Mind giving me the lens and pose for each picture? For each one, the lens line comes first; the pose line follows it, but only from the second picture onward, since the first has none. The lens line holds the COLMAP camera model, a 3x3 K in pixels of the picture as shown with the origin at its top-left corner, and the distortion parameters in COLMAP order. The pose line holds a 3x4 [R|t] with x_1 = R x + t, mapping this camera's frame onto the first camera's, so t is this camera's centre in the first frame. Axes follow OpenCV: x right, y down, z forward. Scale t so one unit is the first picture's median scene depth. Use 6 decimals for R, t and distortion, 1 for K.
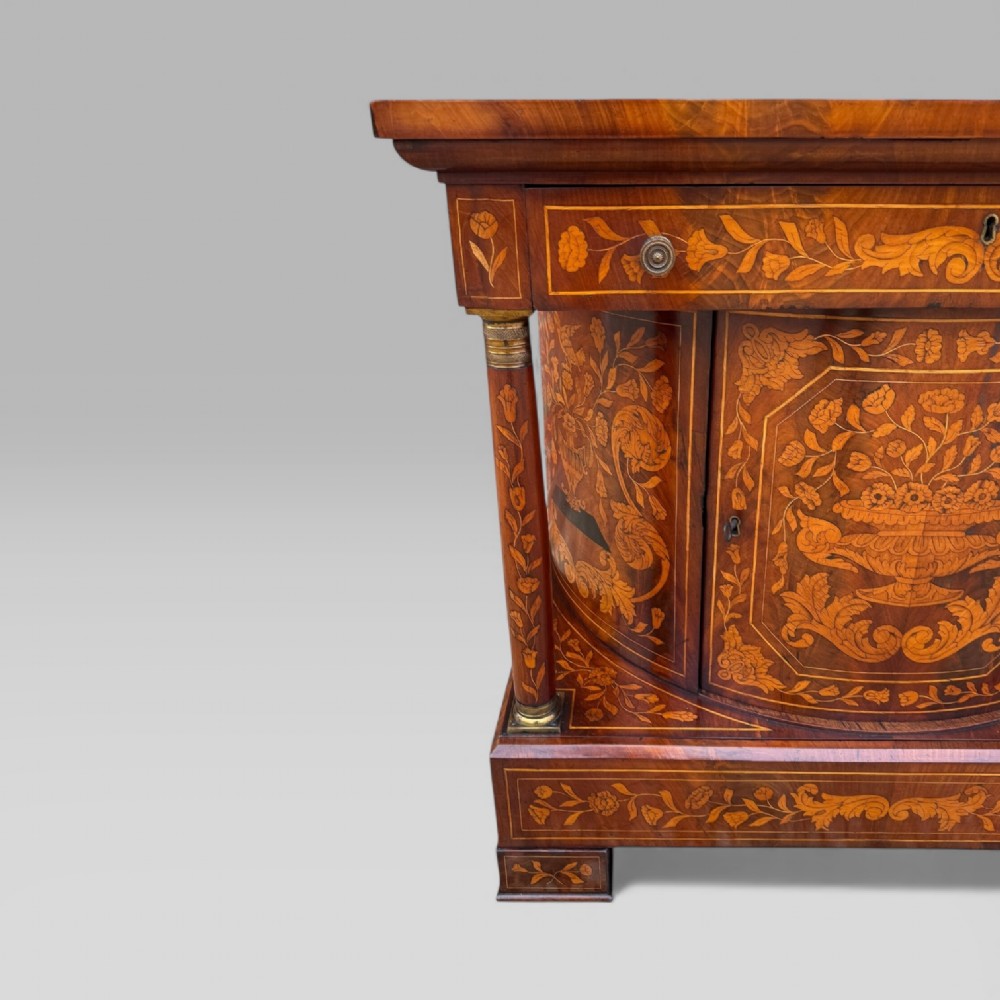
lens RADIAL K [[738.1, 0, 623.3], [0, 738.1, 471.7], [0, 0, 1]] dist [0.080685, -0.123286]
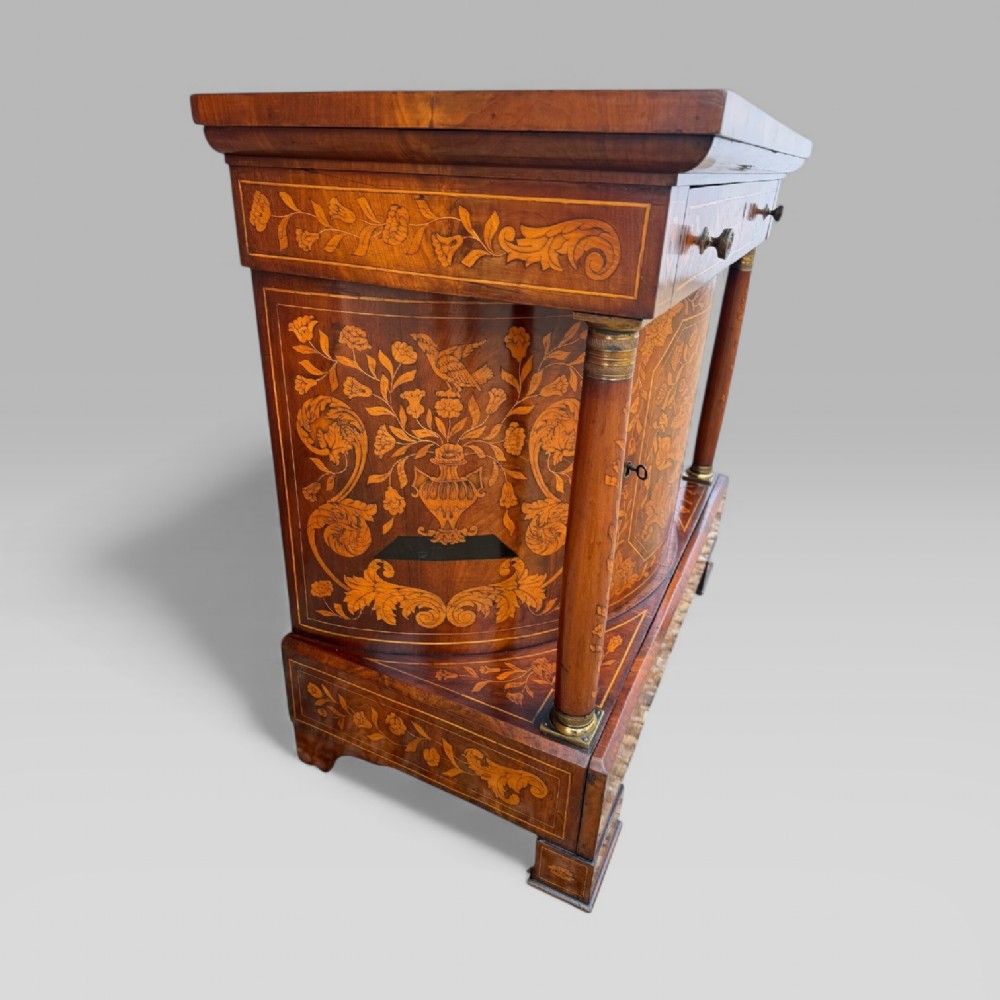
lens RADIAL K [[677.6, 0, 478.5], [0, 677.6, 489.6], [0, 0, 1]] dist [0.046221, -0.054050]
pose [[0.441004, -0.375277, 0.815281, -0.855597], [0.344099, 0.909668, 0.232594, -0.233684], [-0.828922, 0.177962, 0.530299, 0.590496]]
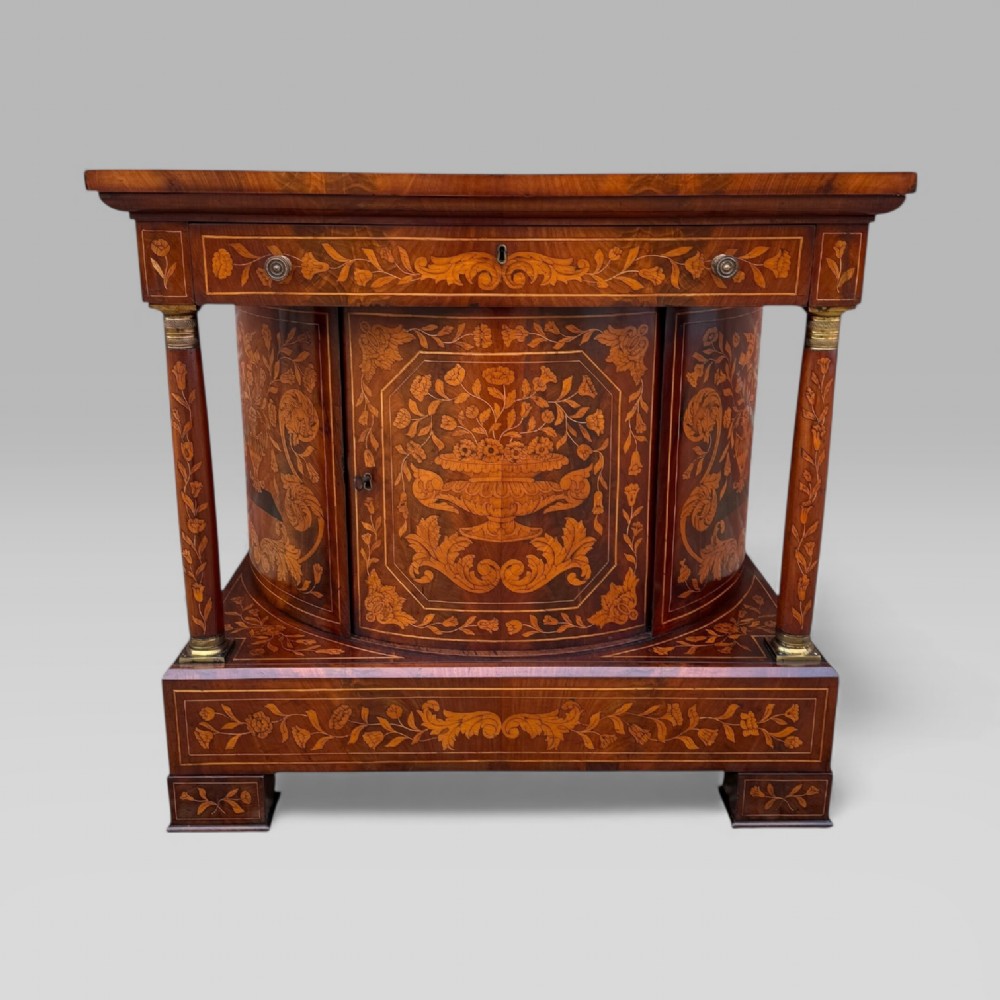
lens RADIAL K [[946.4, 0, 494.8], [0, 946.4, 425.4], [0, 0, 1]] dist [0.077435, 0.000000]
pose [[0.999569, 0.000691, 0.029348, 0.309235], [0.004942, 0.981494, -0.191427, 0.280954], [-0.028938, 0.191490, 0.981068, -0.598725]]
